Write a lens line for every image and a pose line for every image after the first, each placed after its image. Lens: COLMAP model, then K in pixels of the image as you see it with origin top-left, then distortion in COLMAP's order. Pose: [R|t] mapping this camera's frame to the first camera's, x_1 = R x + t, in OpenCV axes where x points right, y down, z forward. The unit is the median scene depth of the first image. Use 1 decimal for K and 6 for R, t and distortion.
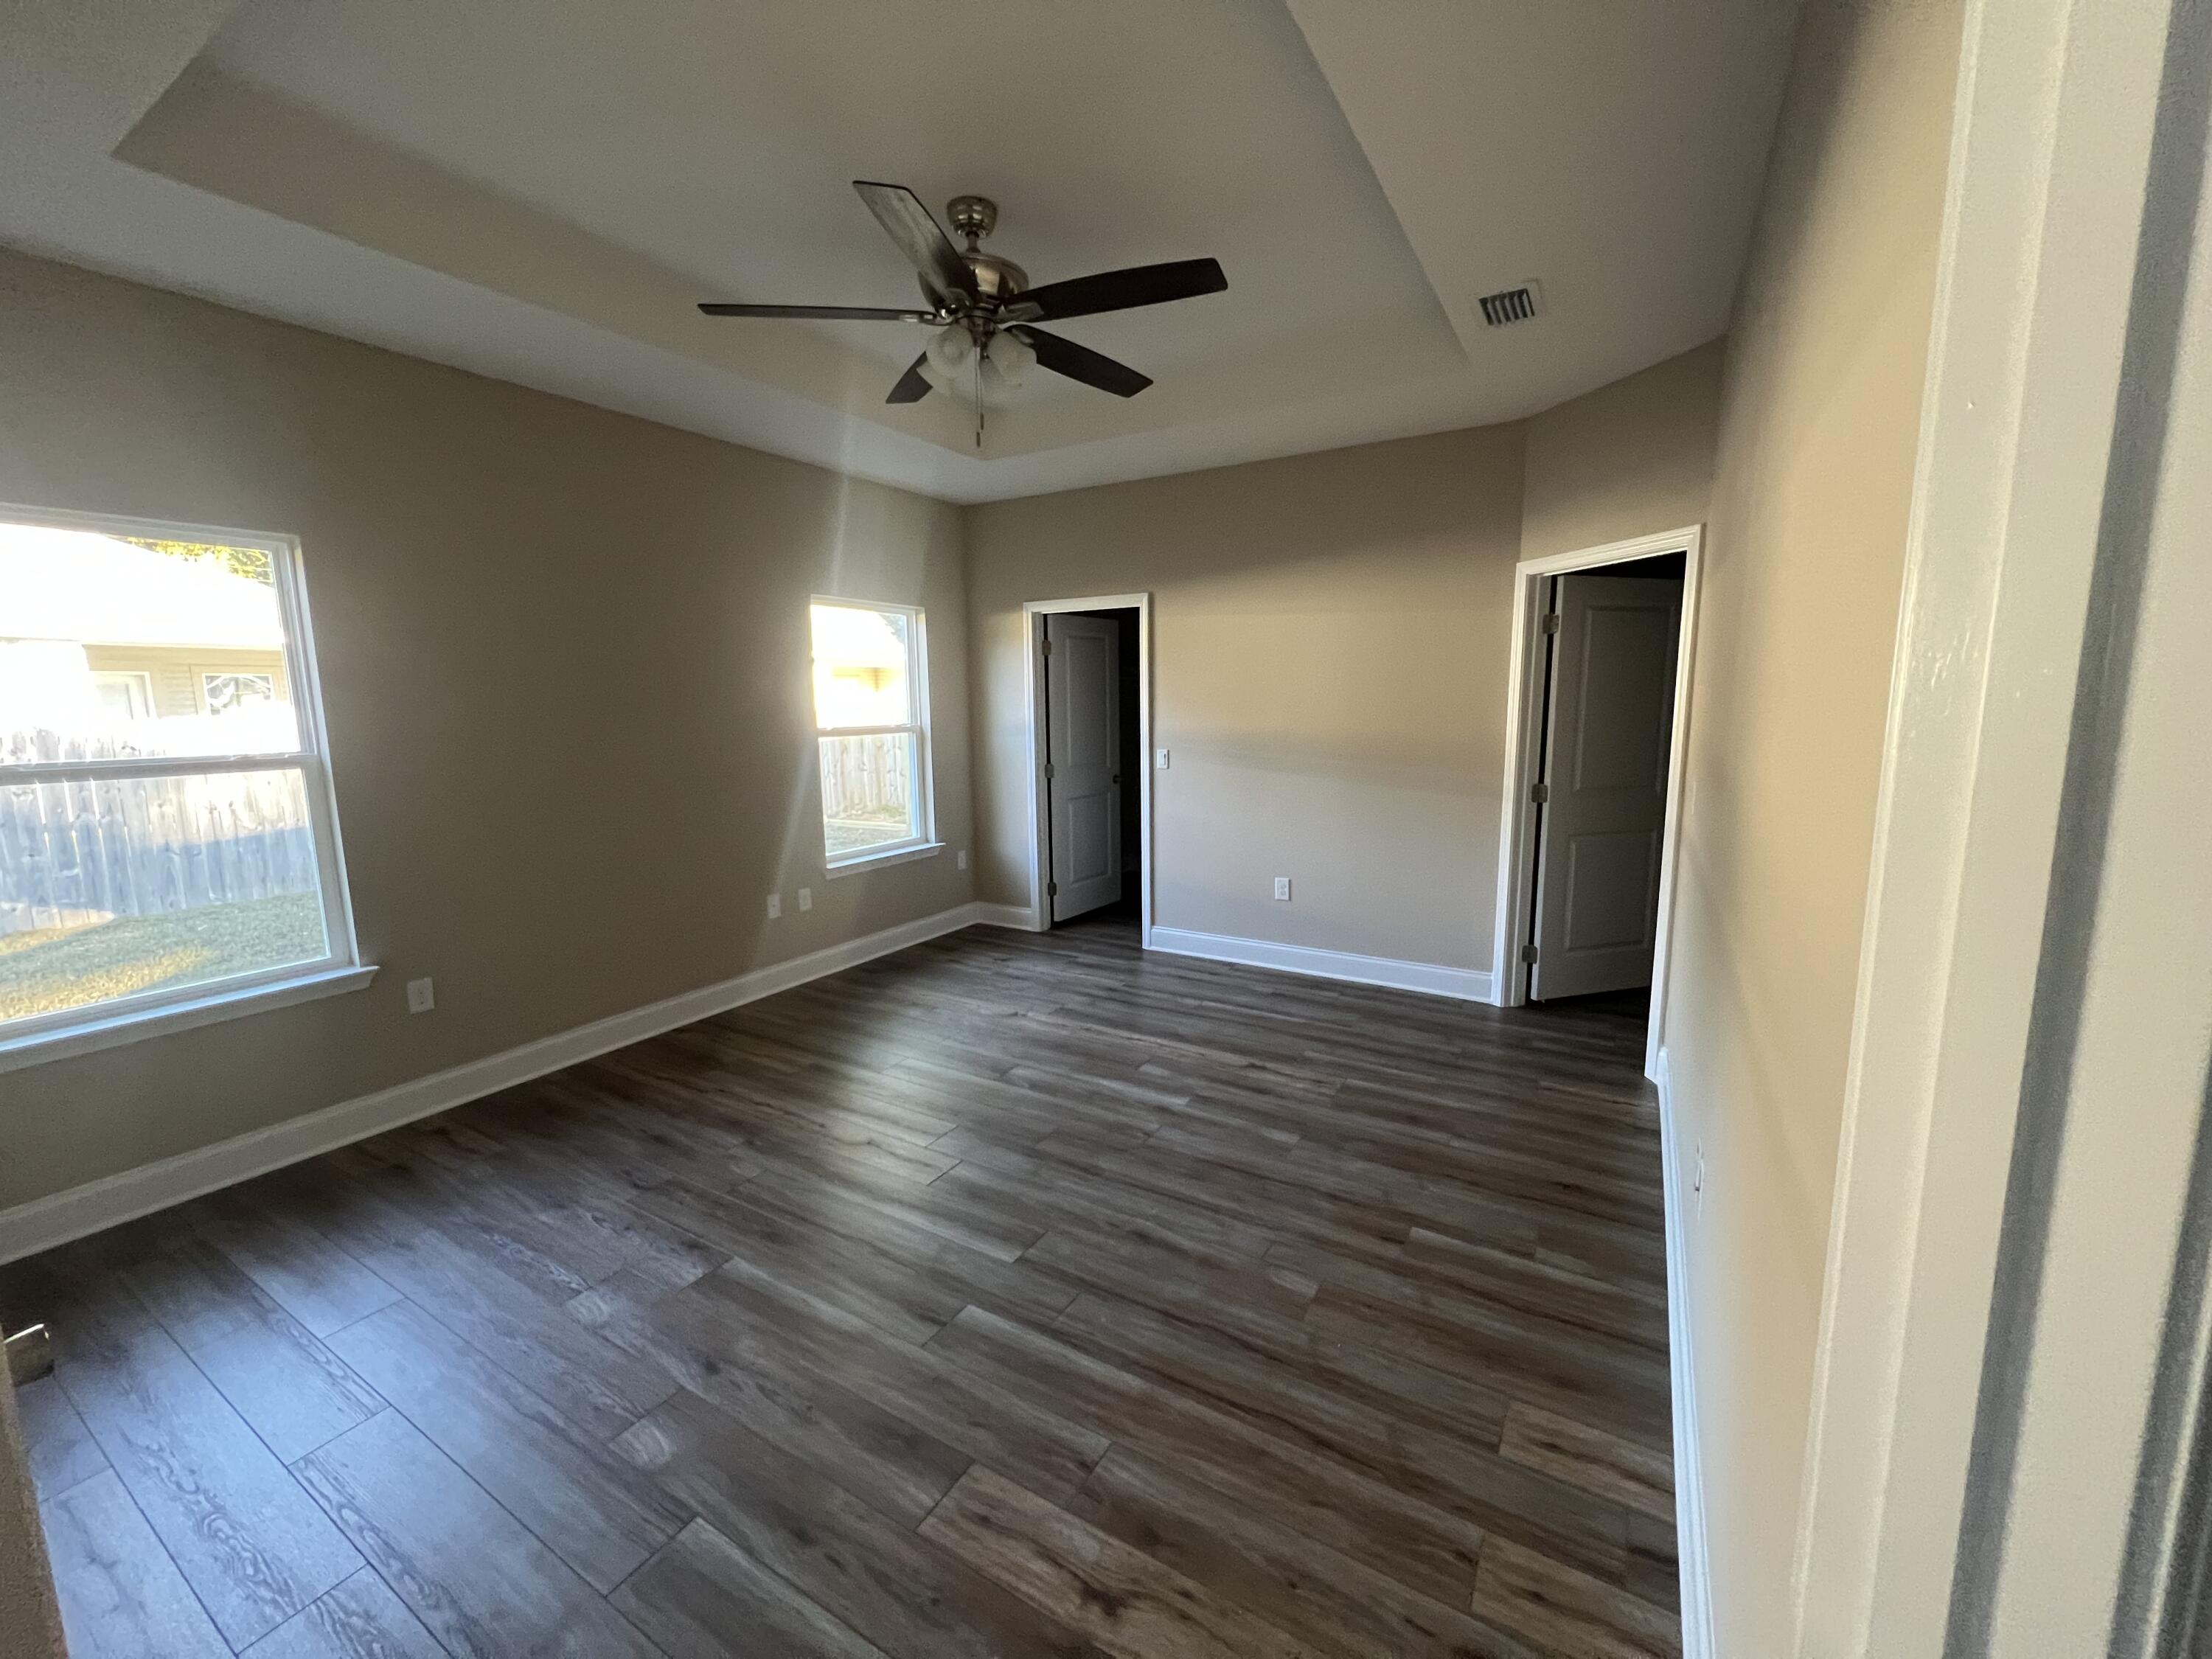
lens RADIAL K [[889.8, 0, 1089.6], [0, 889.8, 824.1], [0, 0, 1]] dist [0.018899, 0.000031]
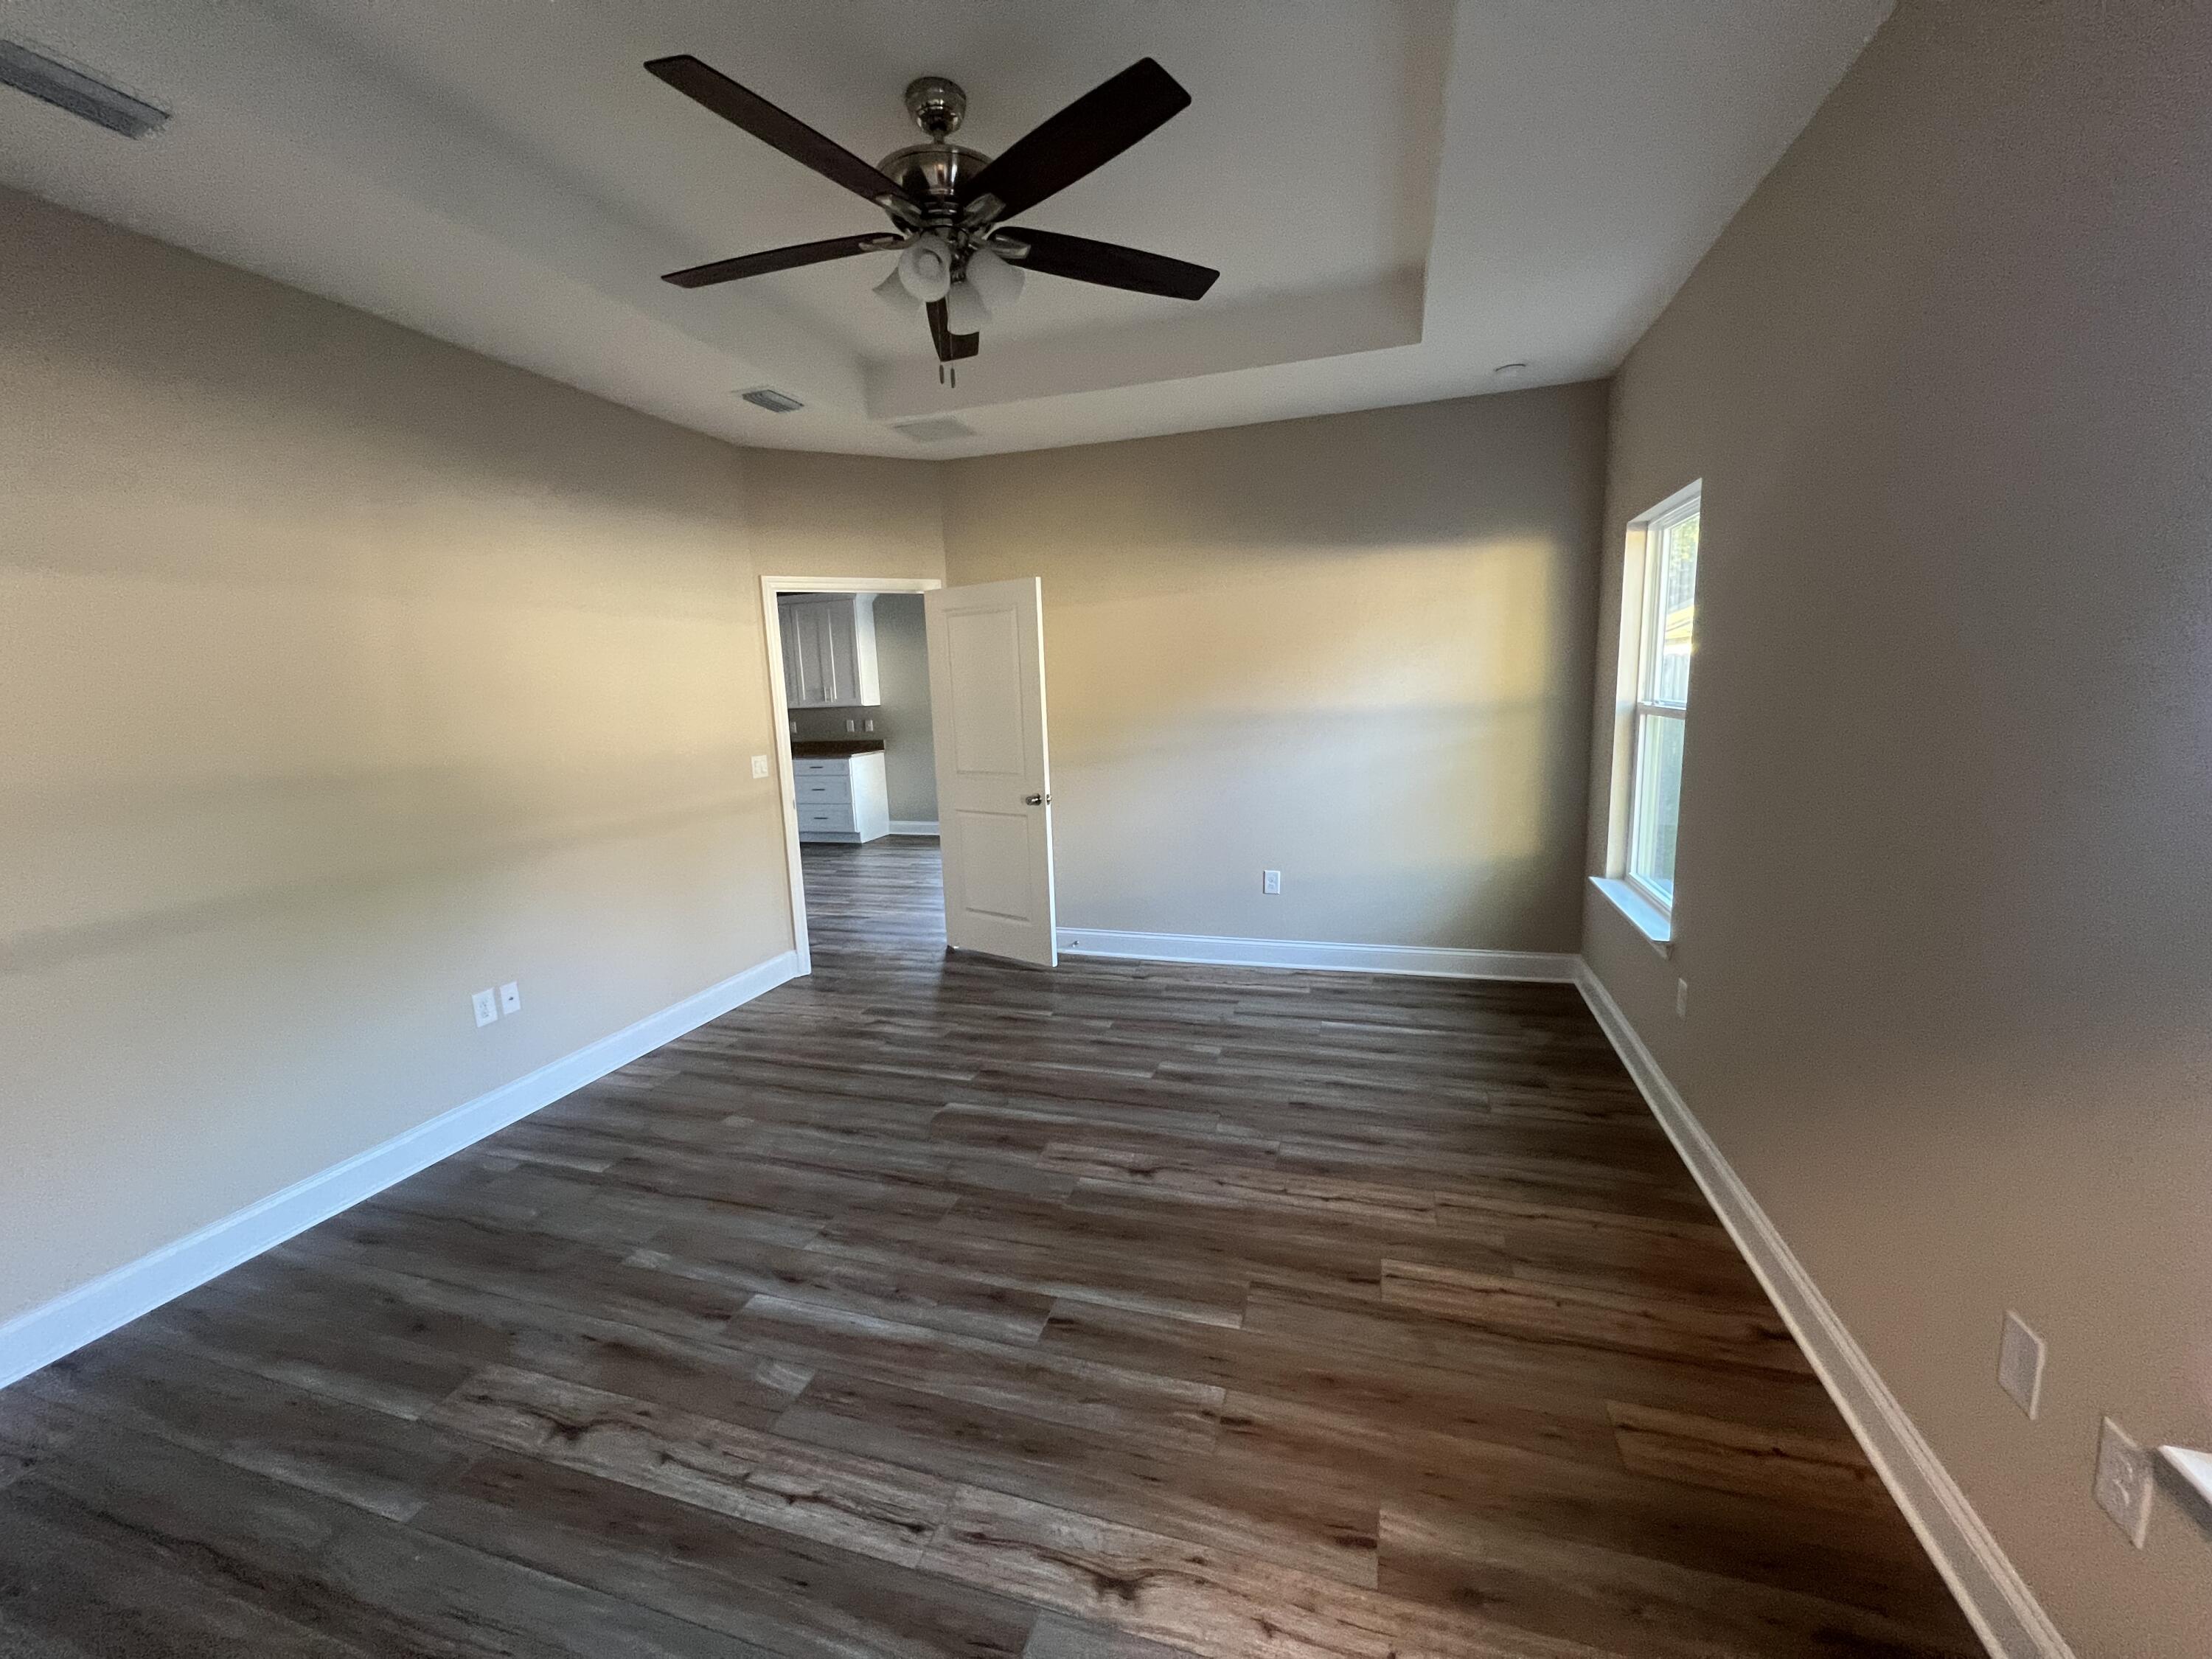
lens RADIAL K [[889.8, 0, 1089.6], [0, 889.8, 824.1], [0, 0, 1]] dist [0.018899, 0.000031]
pose [[-0.969930, 0.091884, -0.225374, -0.022321], [0.020647, 0.953725, 0.299969, -0.260889], [0.242507, 0.286296, -0.926944, 1.797681]]
